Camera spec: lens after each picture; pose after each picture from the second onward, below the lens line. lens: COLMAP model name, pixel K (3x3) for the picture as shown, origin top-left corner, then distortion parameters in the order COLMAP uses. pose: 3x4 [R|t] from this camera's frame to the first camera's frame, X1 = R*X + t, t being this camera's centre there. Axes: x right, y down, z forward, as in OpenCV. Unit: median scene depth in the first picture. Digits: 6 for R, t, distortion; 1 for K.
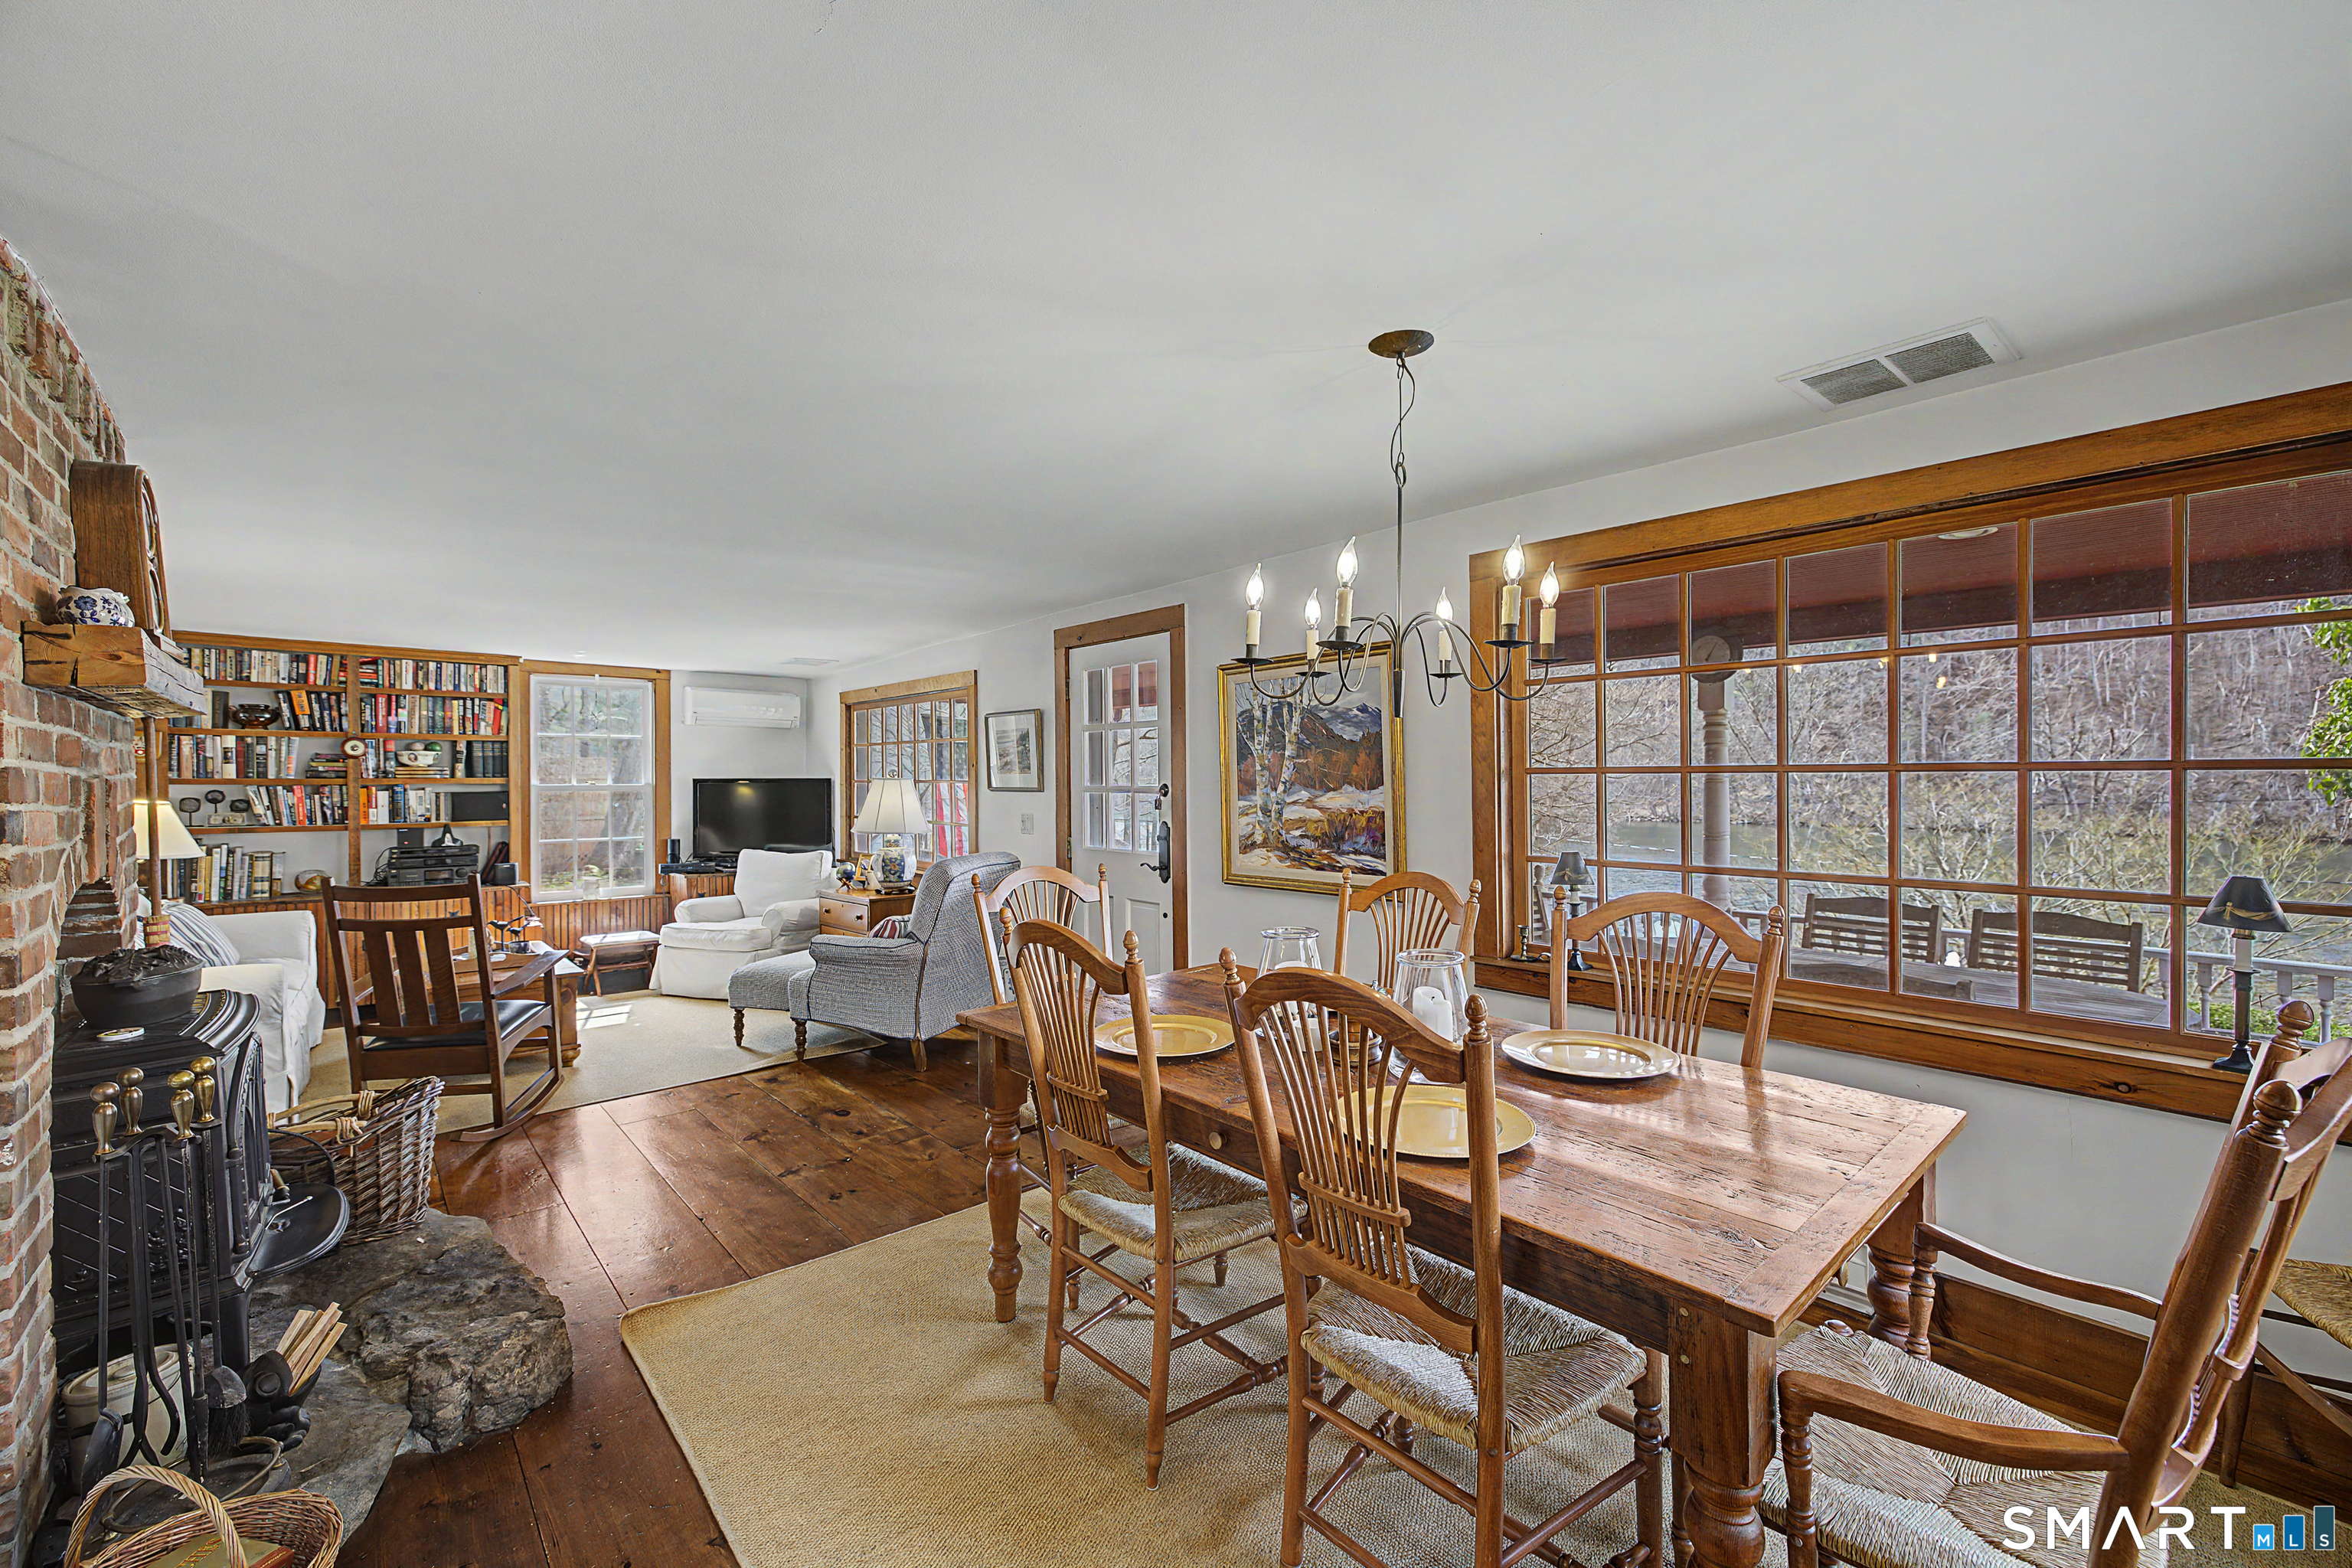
lens RADIAL K [[979.6, 0, 1179.0], [0, 979.6, 784.0], [0, 0, 1]] dist [-0.001517, -0.002374]
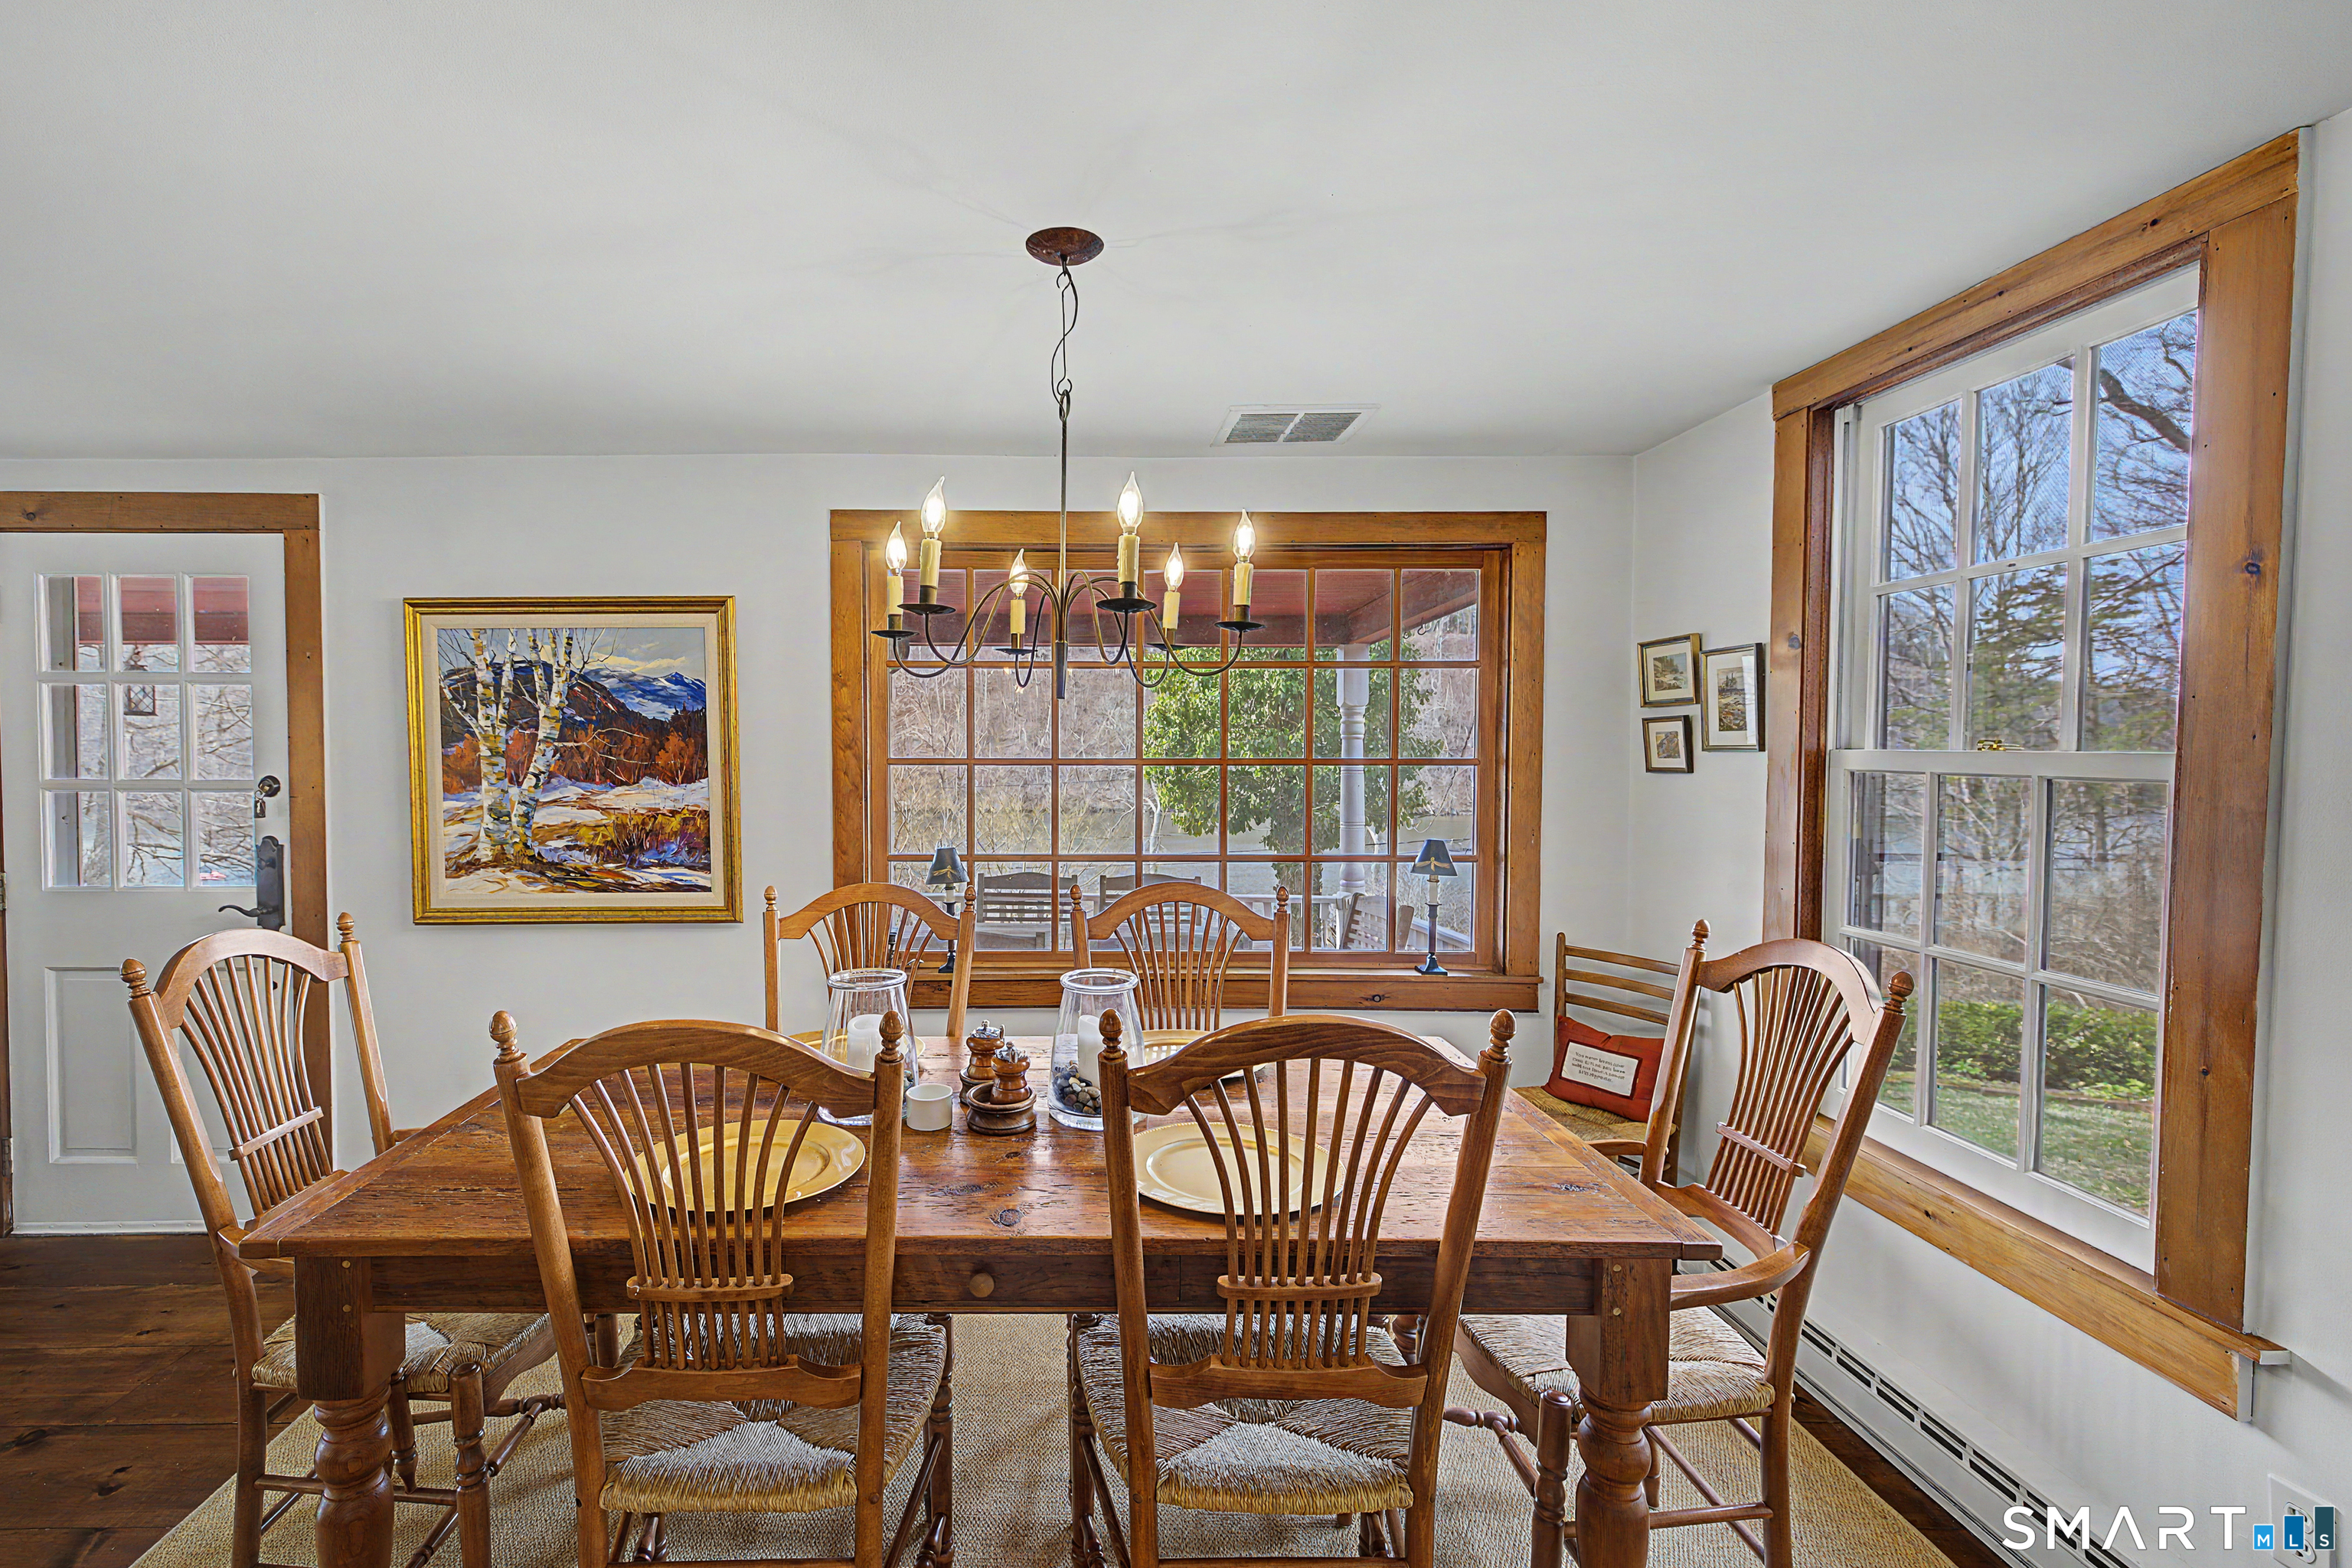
lens RADIAL K [[1025.1, 0, 1164.7], [0, 1025.1, 781.2], [0, 0, 1]] dist [0.001643, -0.000024]
pose [[0.646952, -0.007338, 0.762496, -0.181248], [0.001109, 0.999962, 0.008683, -0.002622], [-0.762530, -0.004771, 0.646935, 0.176047]]
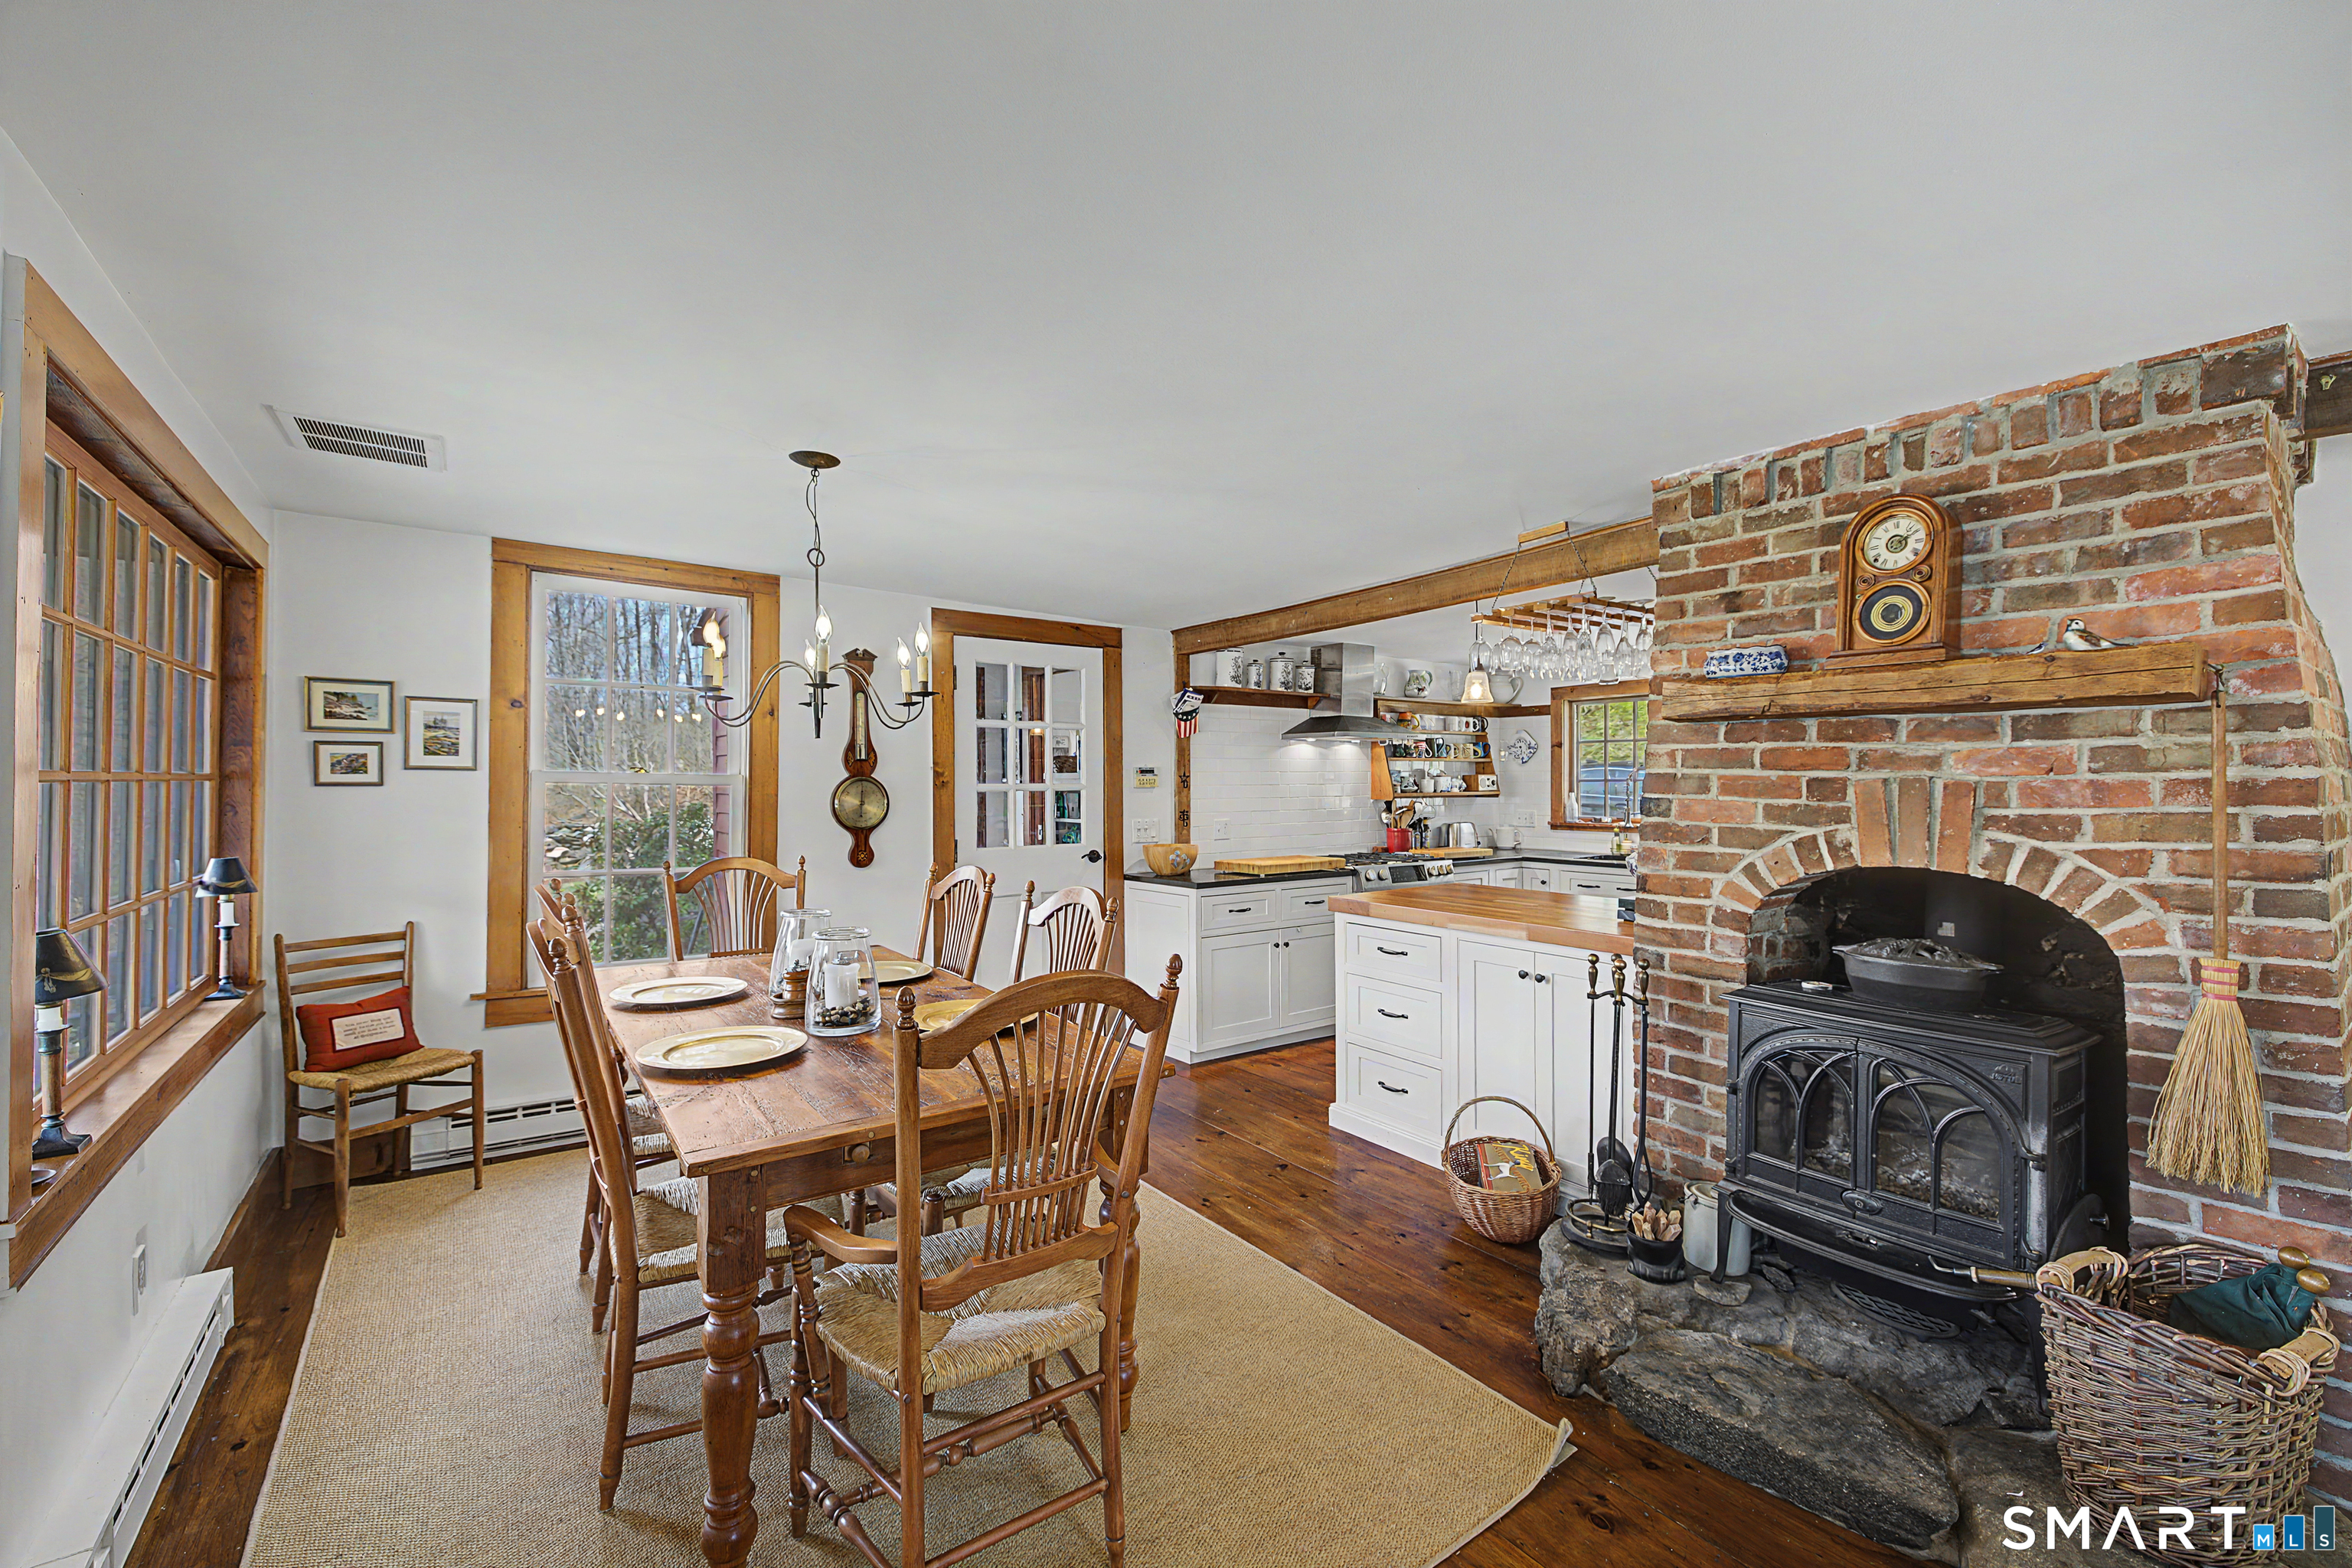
lens RADIAL K [[979.6, 0, 1179.9], [0, 979.6, 781.4], [0, 0, 1]] dist [-0.001517, -0.002374]
pose [[-0.993562, 0.004707, 0.113193, -0.226597], [0.005748, 0.999944, 0.008879, -0.009698], [-0.113145, 0.009473, -0.993533, 1.216560]]
